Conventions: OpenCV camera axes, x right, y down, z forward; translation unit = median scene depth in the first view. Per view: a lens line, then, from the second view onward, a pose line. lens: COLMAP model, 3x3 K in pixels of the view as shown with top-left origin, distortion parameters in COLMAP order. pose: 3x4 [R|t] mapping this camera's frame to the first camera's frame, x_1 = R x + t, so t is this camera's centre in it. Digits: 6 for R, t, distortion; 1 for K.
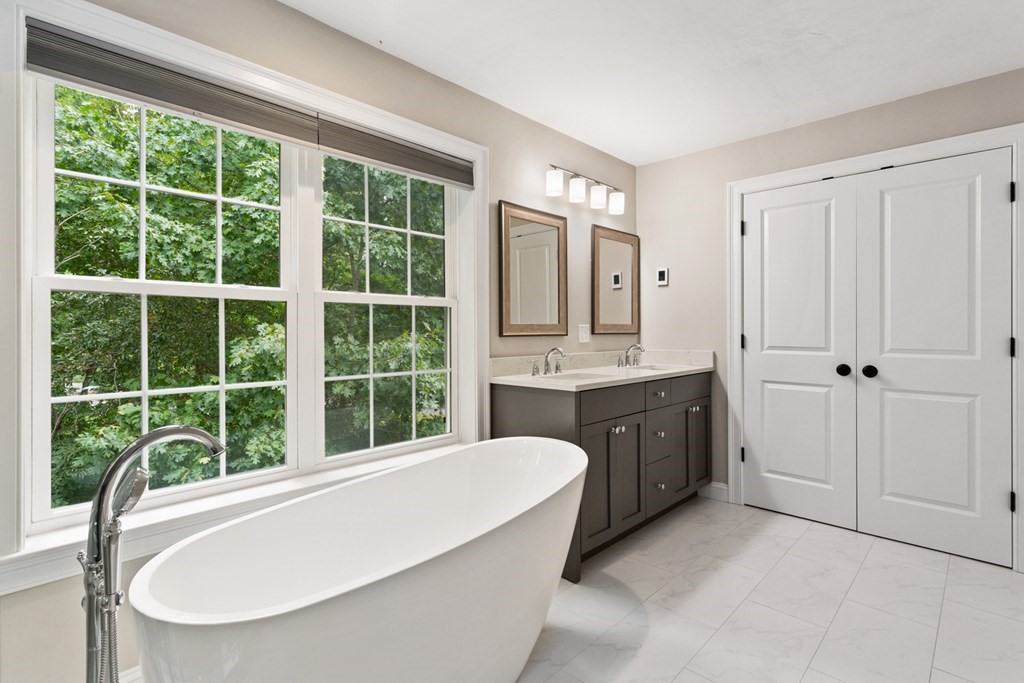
lens RADIAL K [[485.9, 0, 509.4], [0, 485.9, 330.3], [0, 0, 1]] dist [0.002019, 0.000343]
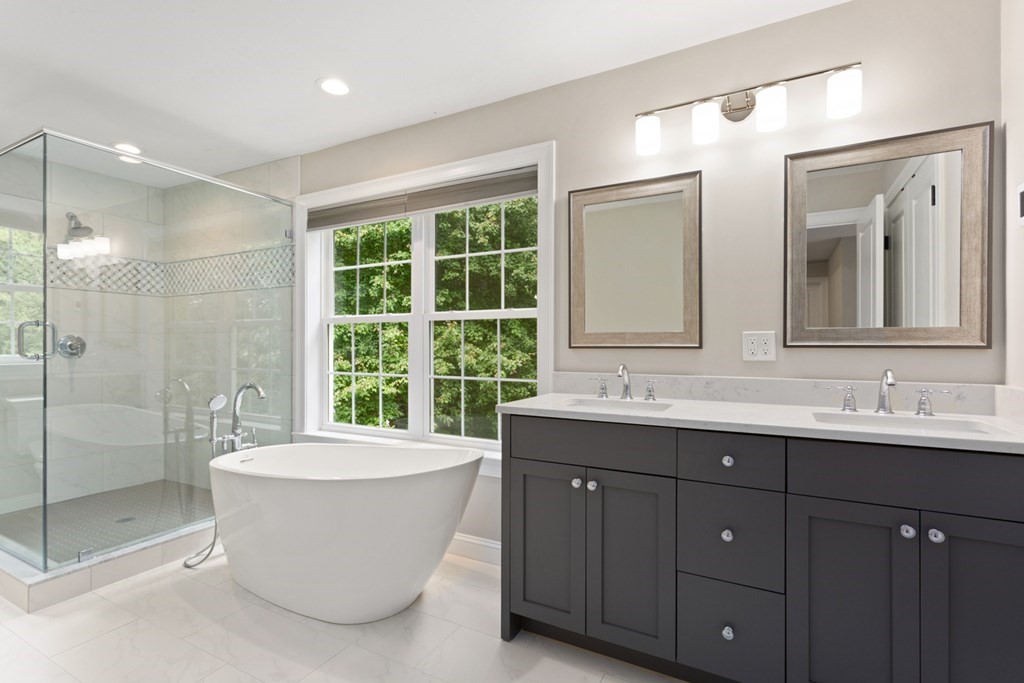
lens RADIAL K [[486.3, 0, 508.2], [0, 486.3, 344.7], [0, 0, 1]] dist [-0.001212, 0.000173]
pose [[0.282759, 0.007463, -0.959162, 0.784863], [0.004214, 0.999950, 0.009022, -0.001400], [0.959182, -0.006593, 0.282714, 0.639532]]
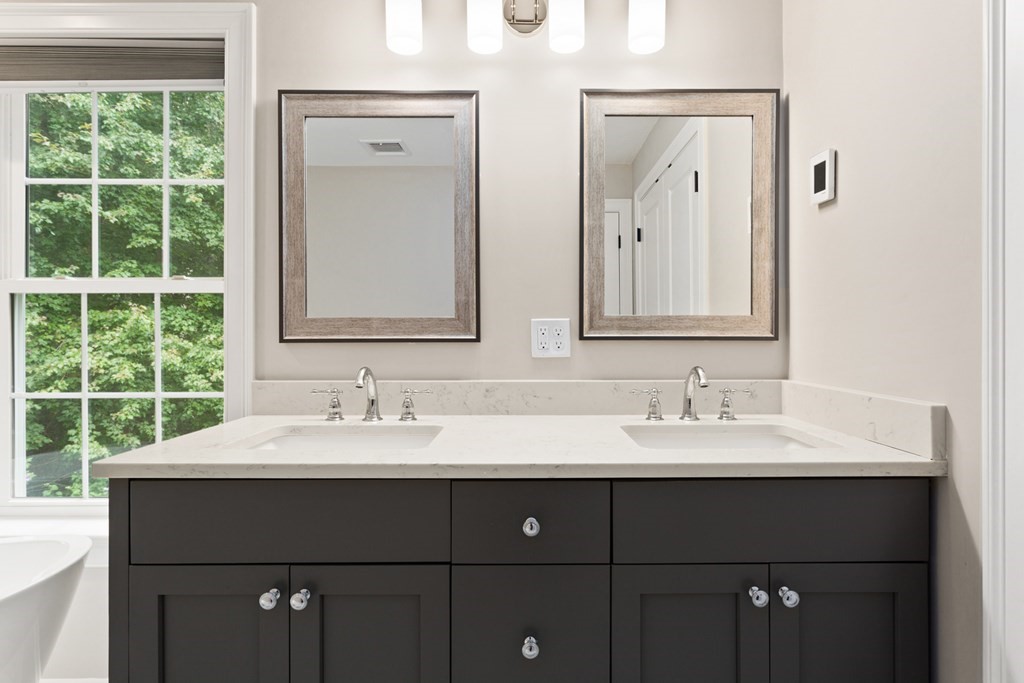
lens RADIAL K [[505.7, 0, 519.3], [0, 505.7, 335.1], [0, 0, 1]] dist [0.001244, 0.000161]
pose [[0.703215, 0.004740, -0.710961, 0.568178], [0.001689, 0.999964, 0.008336, 0.000556], [0.710975, -0.007063, 0.703182, 0.783713]]
